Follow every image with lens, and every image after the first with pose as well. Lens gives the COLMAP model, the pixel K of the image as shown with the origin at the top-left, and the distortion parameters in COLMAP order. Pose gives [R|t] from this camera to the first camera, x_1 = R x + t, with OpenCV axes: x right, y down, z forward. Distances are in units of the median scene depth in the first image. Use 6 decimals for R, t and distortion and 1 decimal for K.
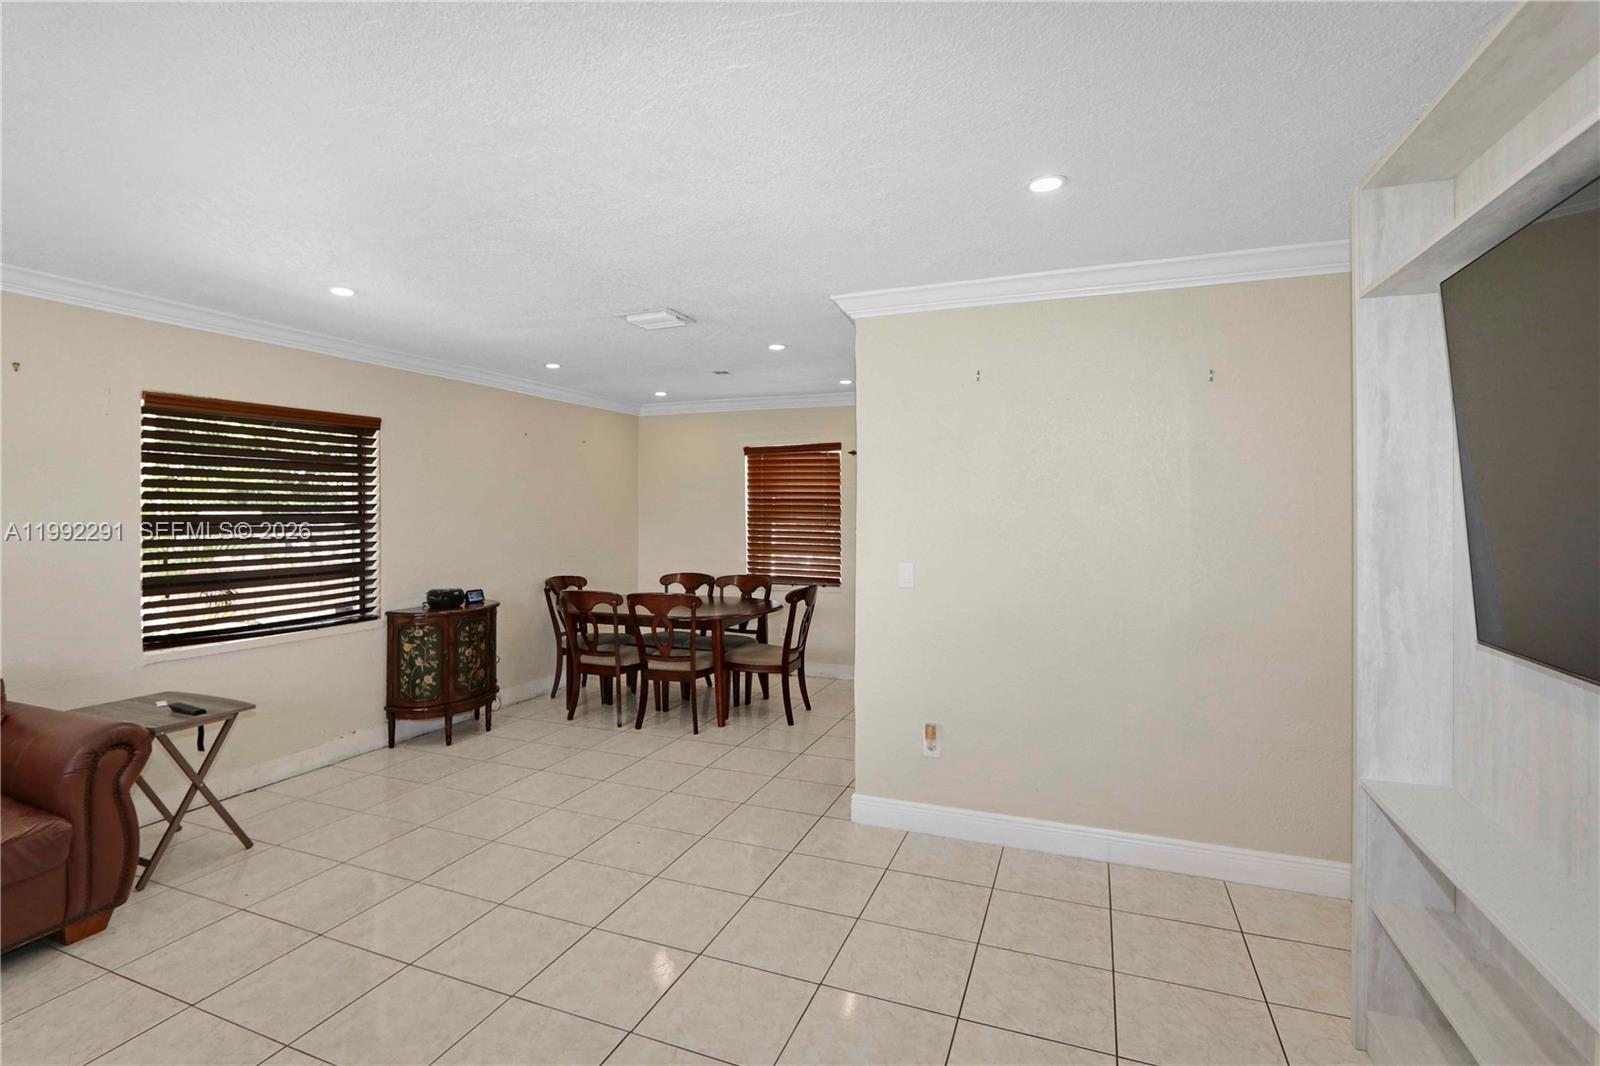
lens RADIAL K [[787.2, 0, 753.3], [0, 787.2, 509.3], [0, 0, 1]] dist [0.000365, 0.000151]
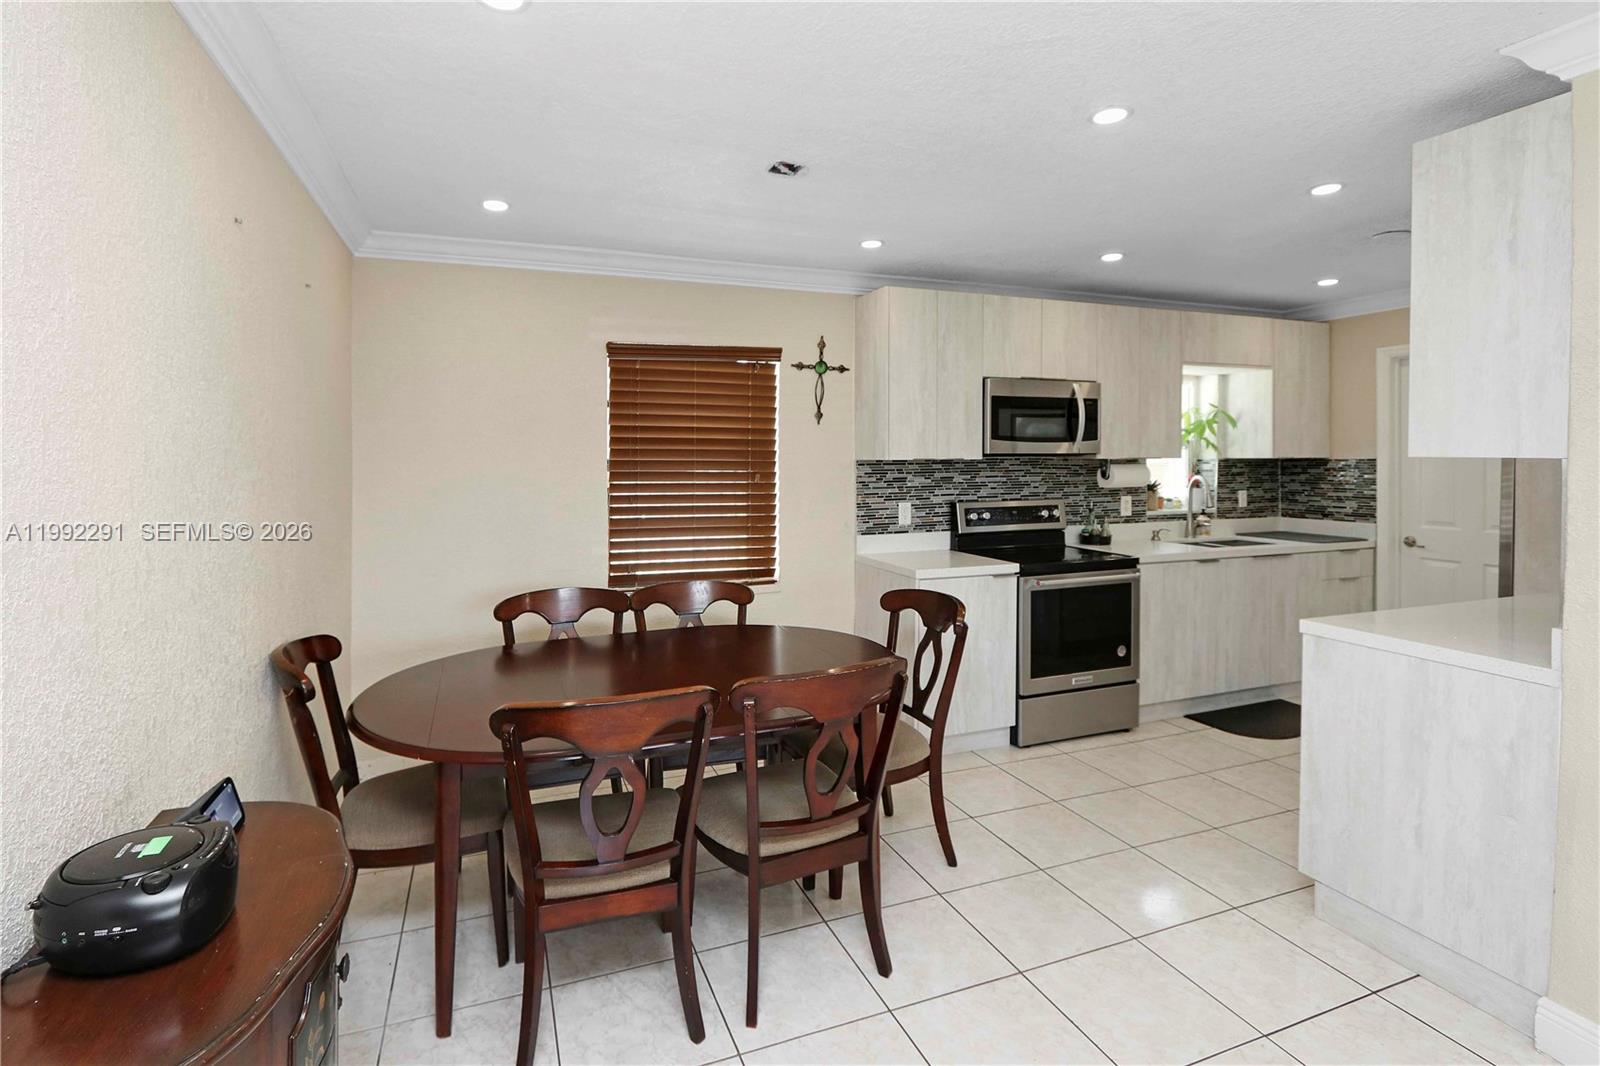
lens RADIAL K [[770.5, 0, 783.8], [0, 770.5, 471.3], [0, 0, 1]] dist [-0.002912, -0.000125]
pose [[0.713720, -0.014736, 0.700276, -0.409515], [0.003980, 0.999848, 0.016983, 0.001153], [-0.700420, -0.009334, 0.713670, 0.741495]]
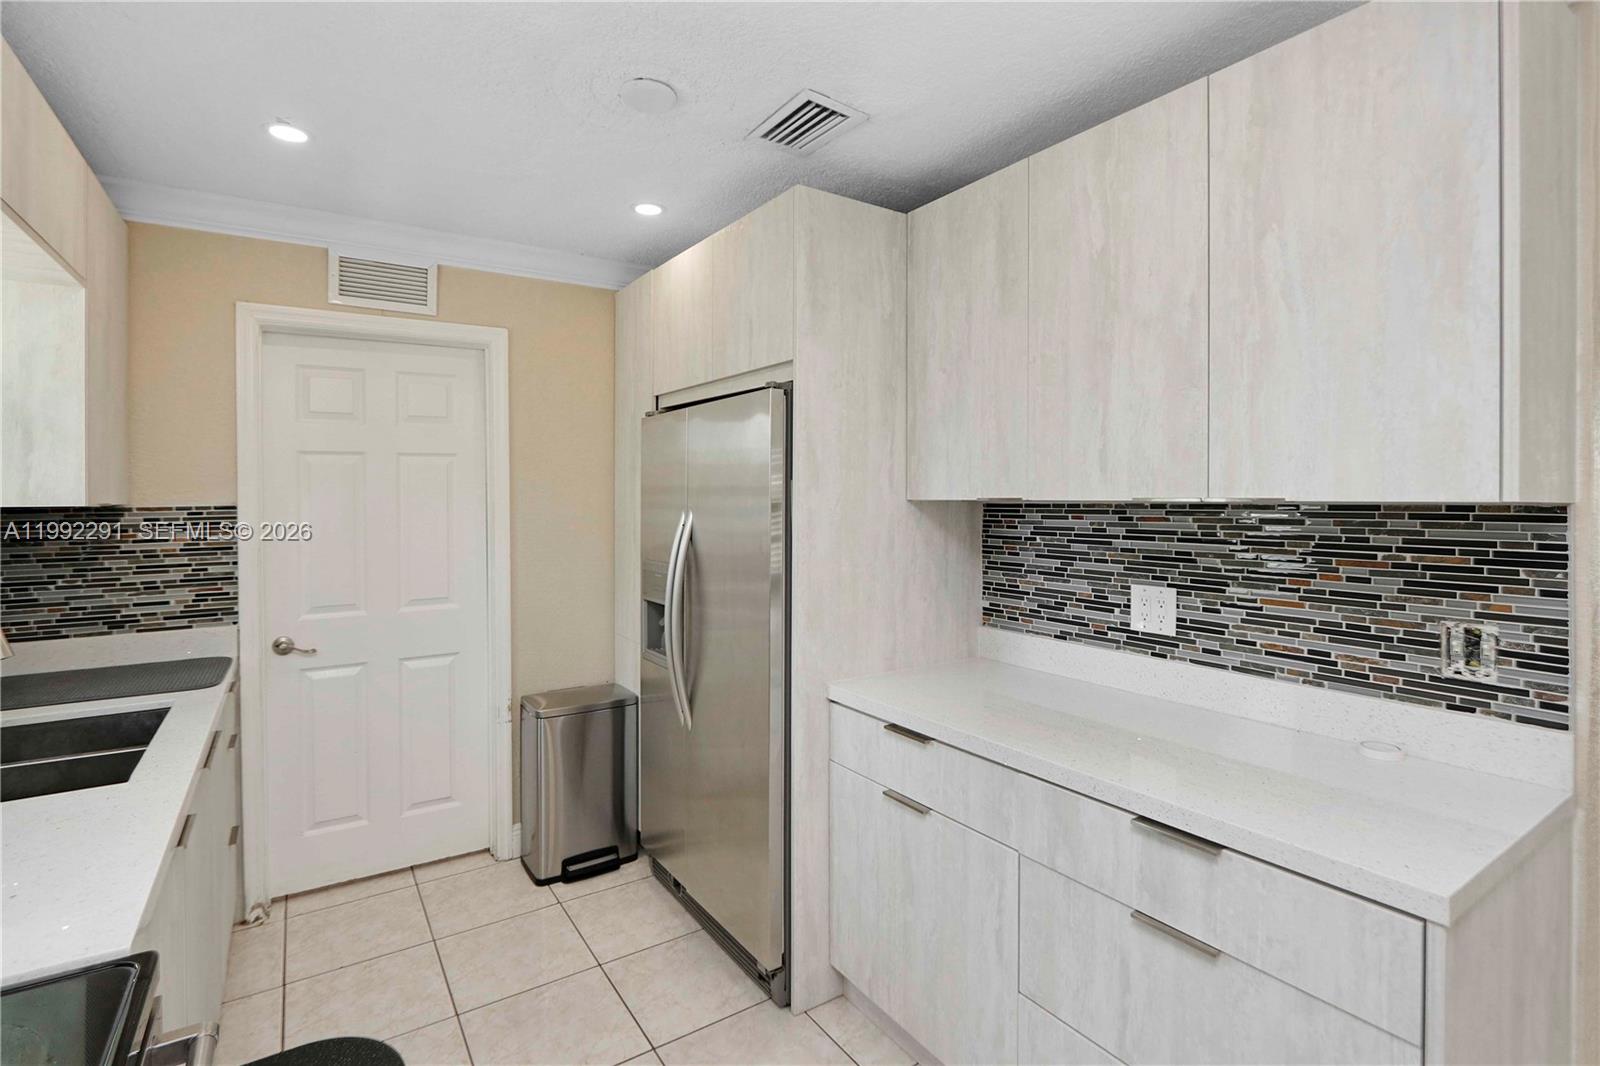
lens RADIAL K [[754.7, 0, 770.5], [0, 754.7, 502.5], [0, 0, 1]] dist [-0.010288, 0.000932]
pose [[-0.825352, -0.003296, 0.564609, 0.192103], [0.003883, 0.999926, 0.011513, -0.001850], [-0.564605, 0.011695, -0.825278, 1.116692]]
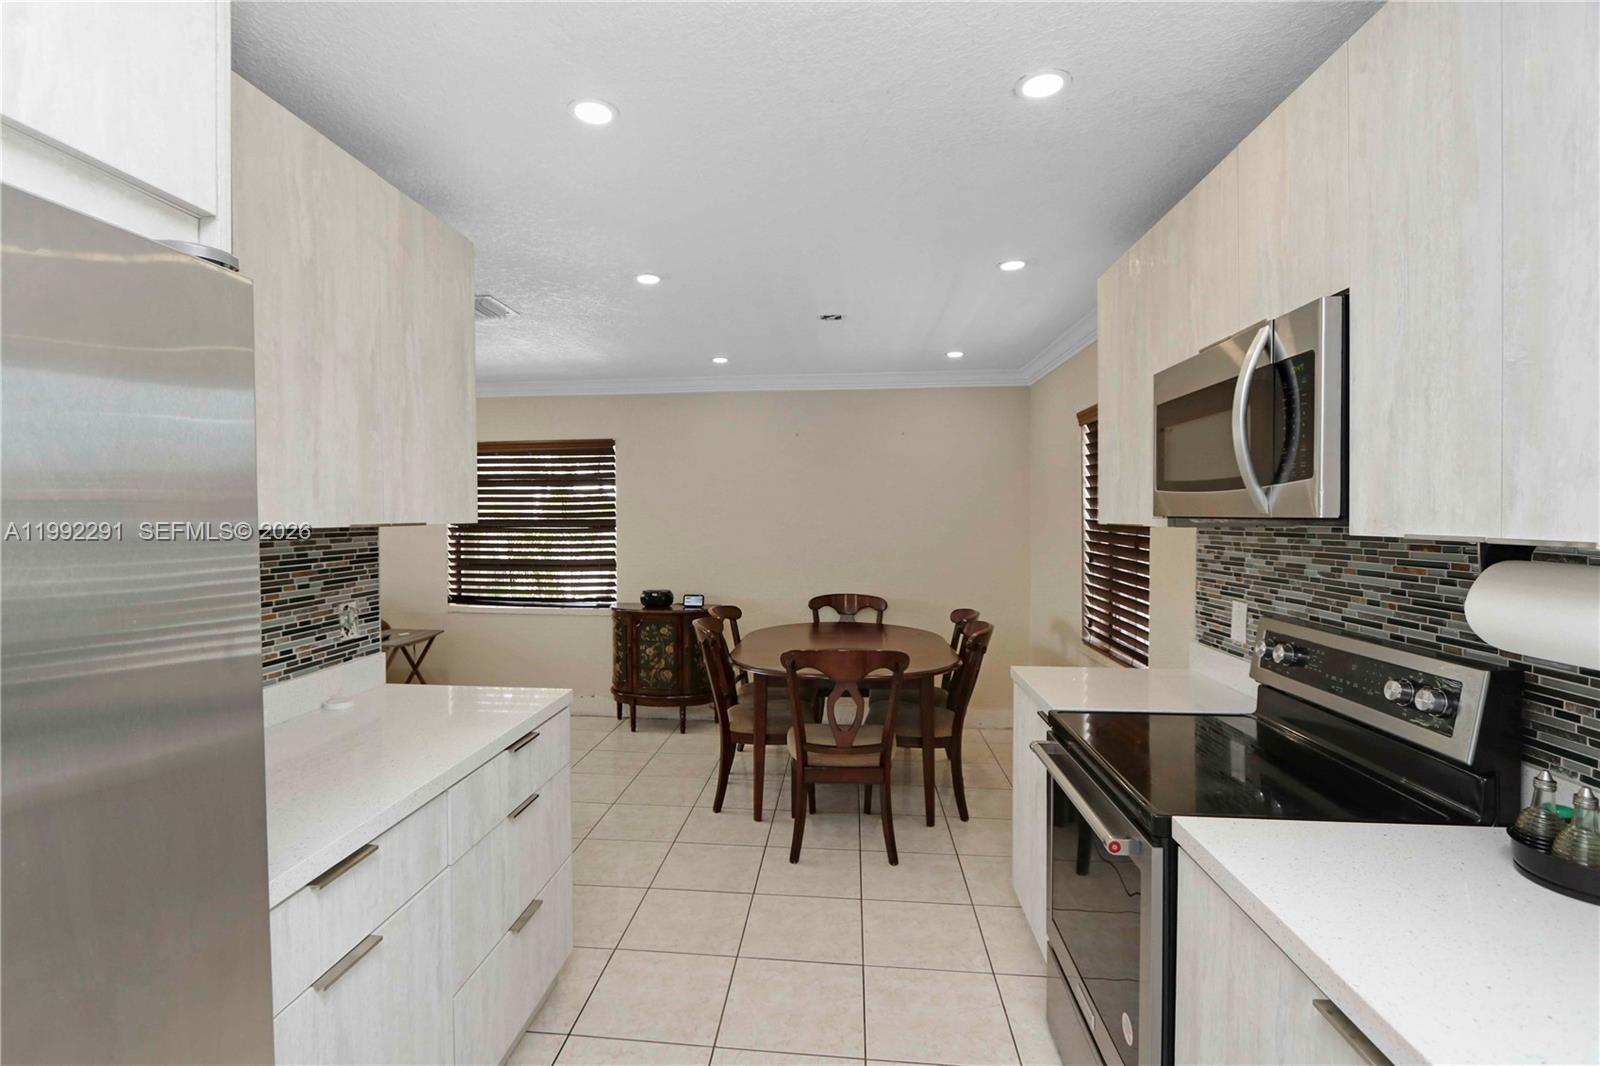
lens RADIAL K [[741.8, 0, 776.7], [0, 741.8, 531.3], [0, 0, 1]] dist [-0.001579, 0.000101]
pose [[0.304680, 0.023169, -0.952173, 0.626464], [-0.000579, 0.999708, 0.024140, -0.004548], [0.952455, -0.006804, 0.304605, 0.840192]]
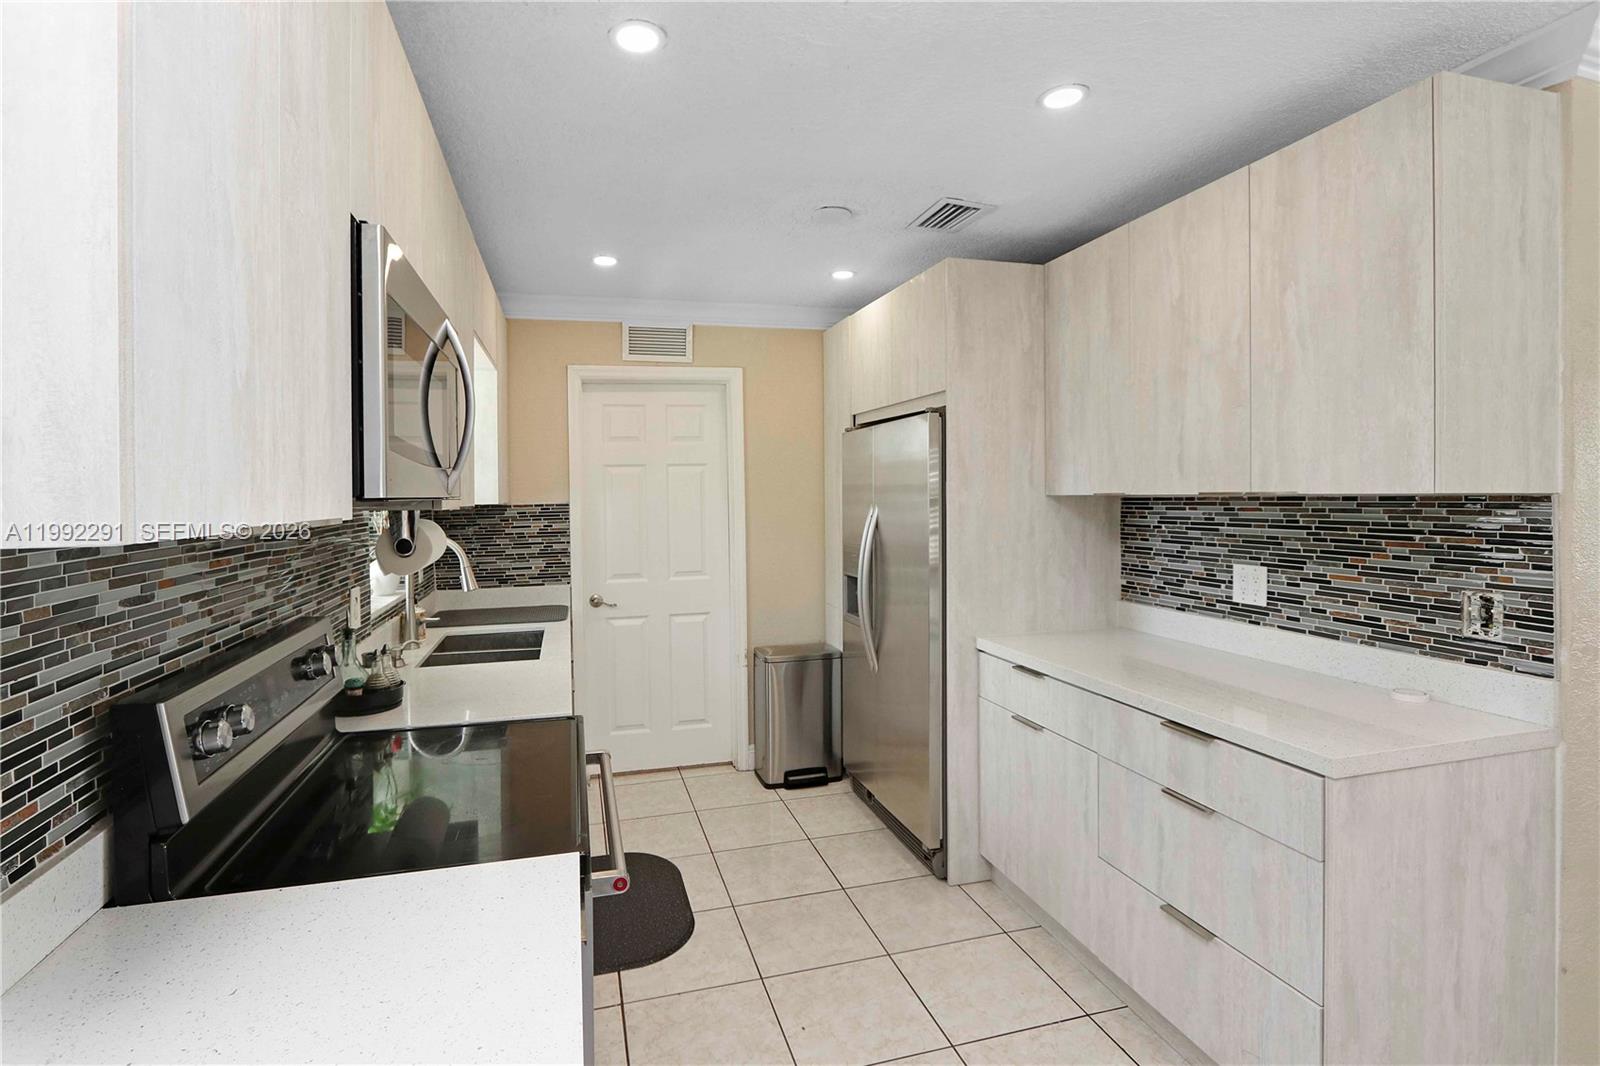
lens RADIAL K [[760.8, 0, 766.7], [0, 760.8, 509.3], [0, 0, 1]] dist [-0.005138, 0.000535]
pose [[-0.614732, -0.007935, 0.788696, 0.060332], [0.015254, 0.999643, 0.021948, -0.003026], [-0.788588, 0.025523, -0.614392, 1.210213]]
